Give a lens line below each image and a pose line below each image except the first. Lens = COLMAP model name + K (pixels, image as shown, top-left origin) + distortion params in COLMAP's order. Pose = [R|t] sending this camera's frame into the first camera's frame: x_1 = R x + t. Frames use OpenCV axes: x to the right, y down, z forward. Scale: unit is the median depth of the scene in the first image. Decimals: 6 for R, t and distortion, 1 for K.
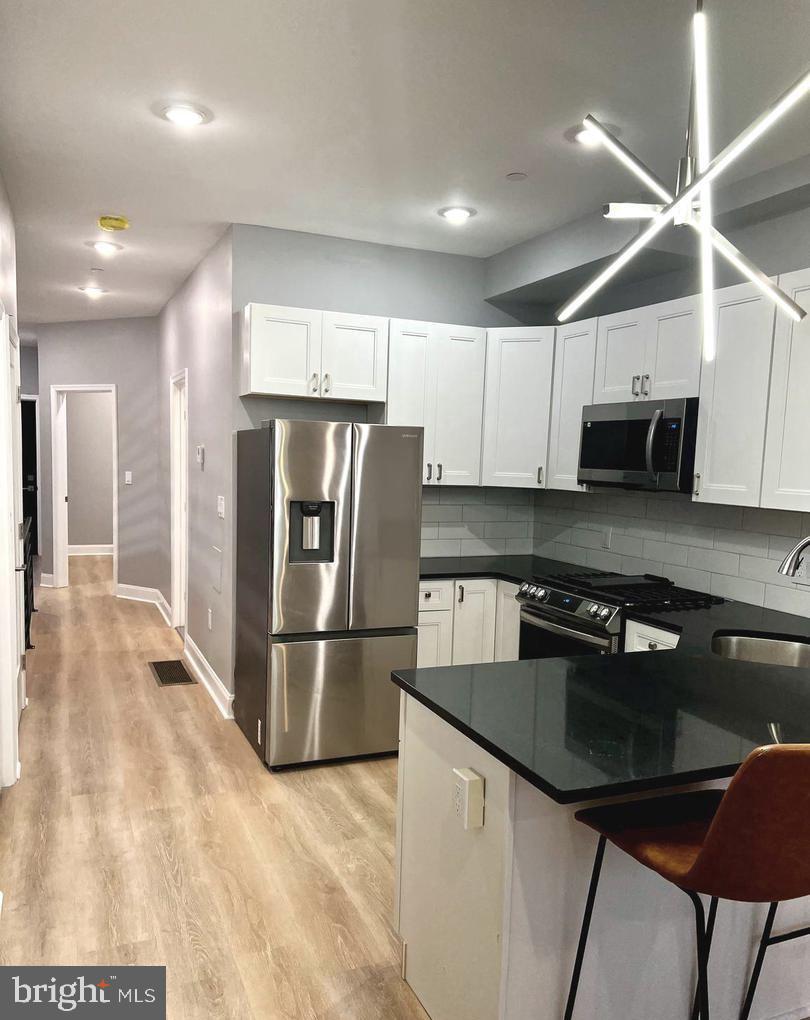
lens RADIAL K [[808.8, 0, 408.1], [0, 808.8, 536.8], [0, 0, 1]] dist [-0.000068, -0.016075]
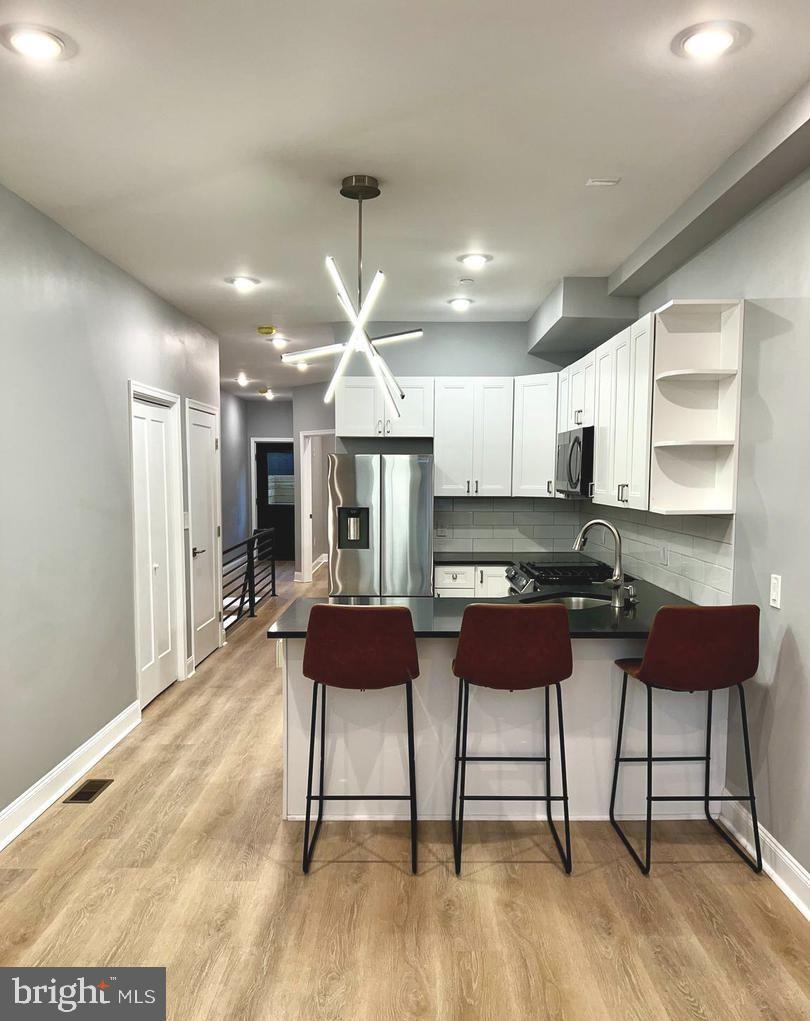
lens RADIAL K [[809.6, 0, 408.1], [0, 809.6, 537.3], [0, 0, 1]] dist [-0.000068, -0.016075]
pose [[0.913558, -0.001236, -0.406708, 0.539822], [-0.010872, 0.999564, -0.027458, 0.047067], [0.406564, 0.029506, 0.913146, -0.303181]]
